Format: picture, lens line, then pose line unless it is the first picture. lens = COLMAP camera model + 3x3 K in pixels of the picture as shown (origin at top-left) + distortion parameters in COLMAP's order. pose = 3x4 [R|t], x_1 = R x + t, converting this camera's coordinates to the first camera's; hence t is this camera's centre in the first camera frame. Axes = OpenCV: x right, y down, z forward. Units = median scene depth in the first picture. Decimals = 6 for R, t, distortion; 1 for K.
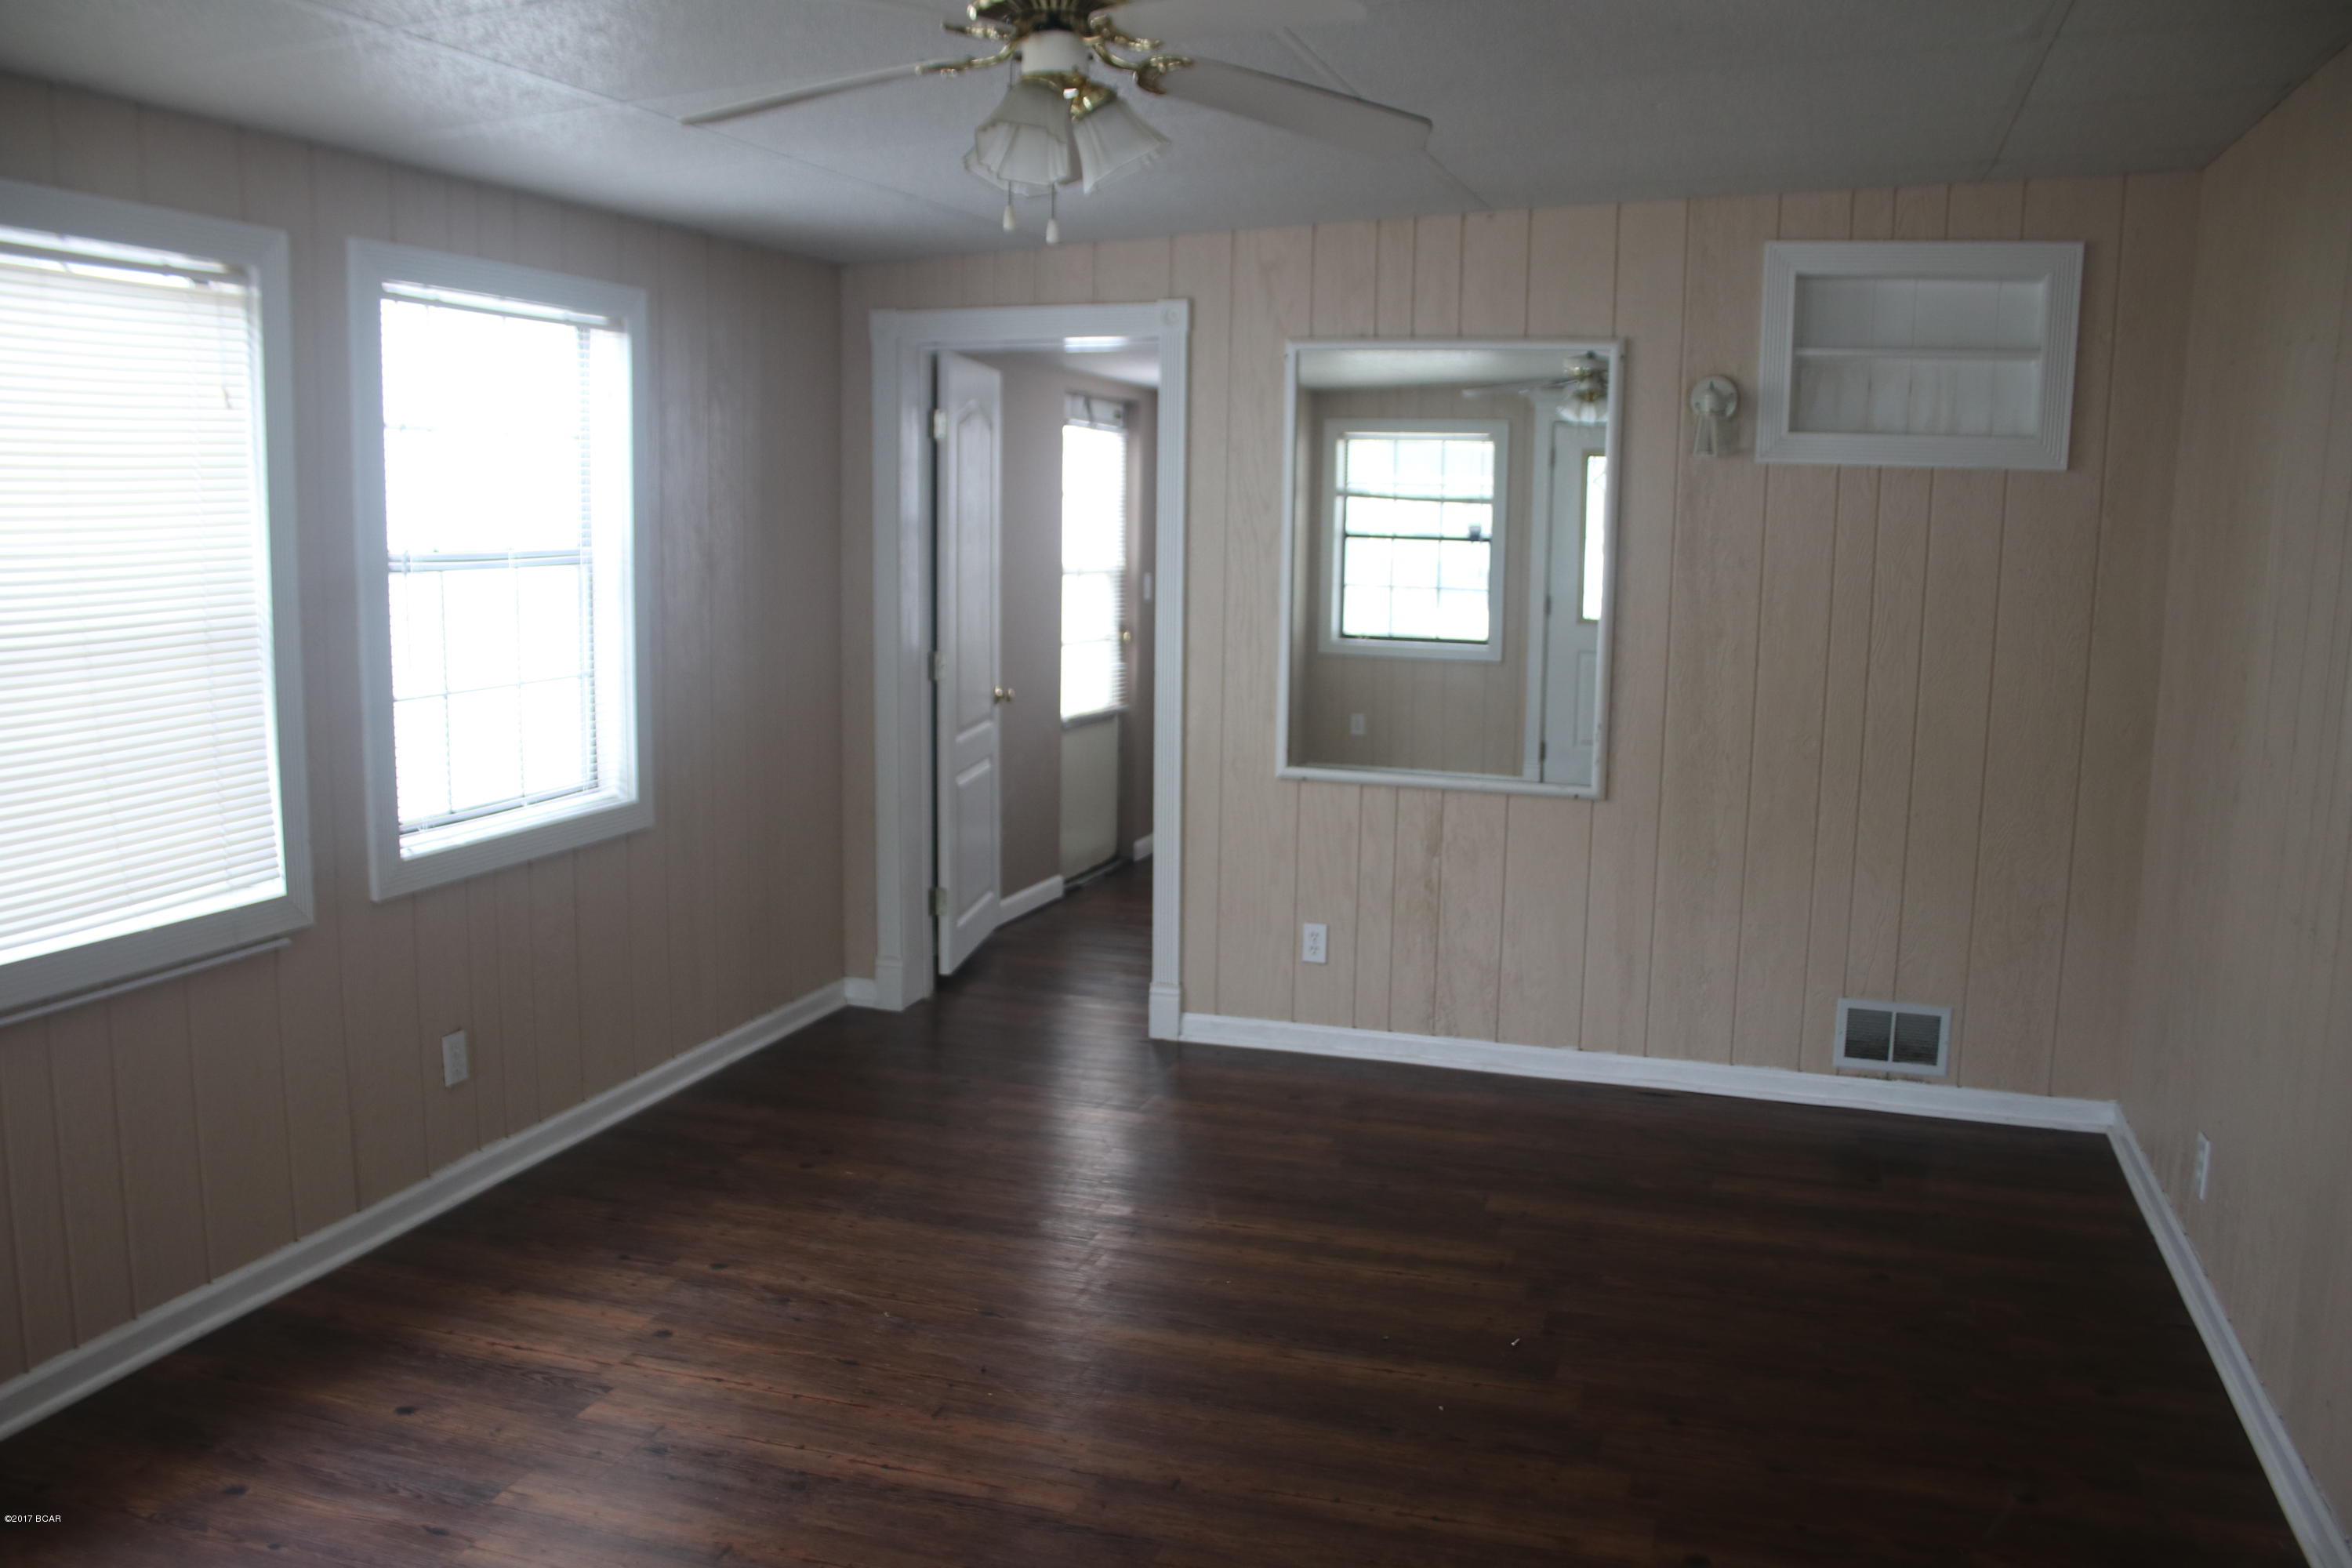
lens RADIAL K [[1957.1, 0, 1129.9], [0, 1957.1, 783.9], [0, 0, 1]] dist [-0.145418, 0.120631]
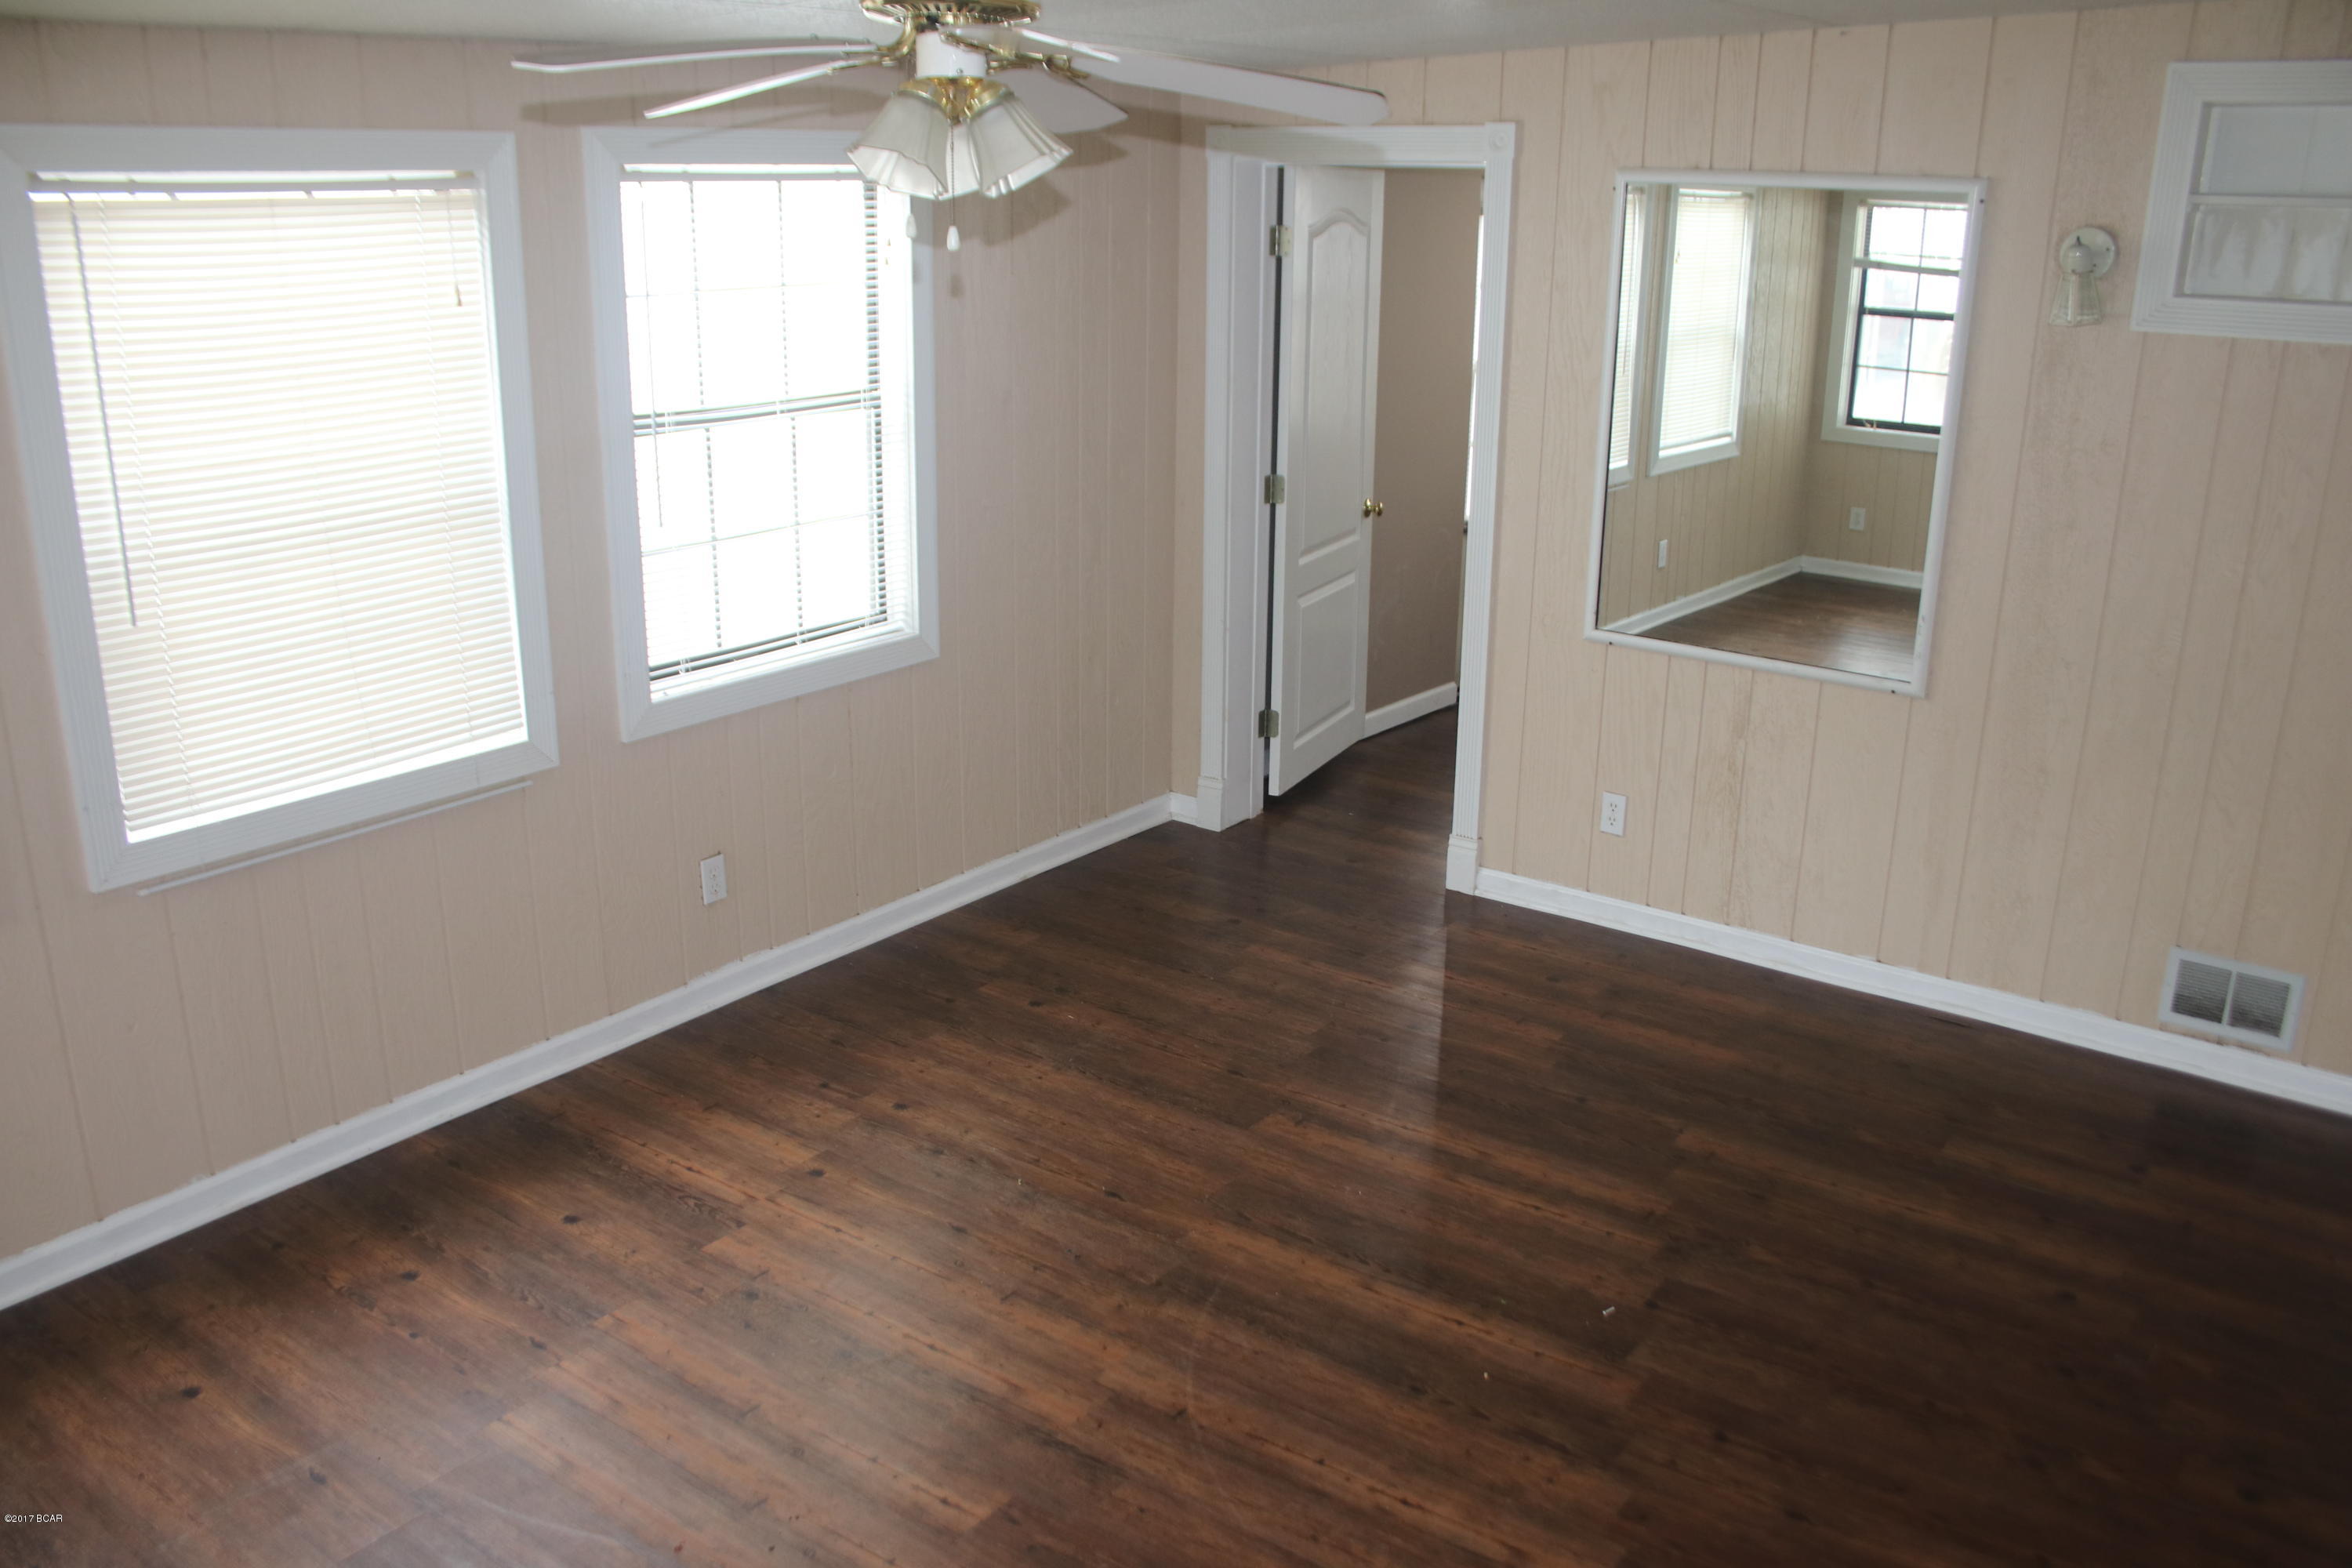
lens RADIAL K [[1957.1, 0, 1129.9], [0, 1957.1, 783.9], [0, 0, 1]] dist [-0.145418, 0.120631]
pose [[0.946255, 0.090752, -0.310427, 0.187895], [-0.040083, 0.985331, 0.165878, -0.092379], [0.320927, -0.144520, 0.936013, 0.042882]]
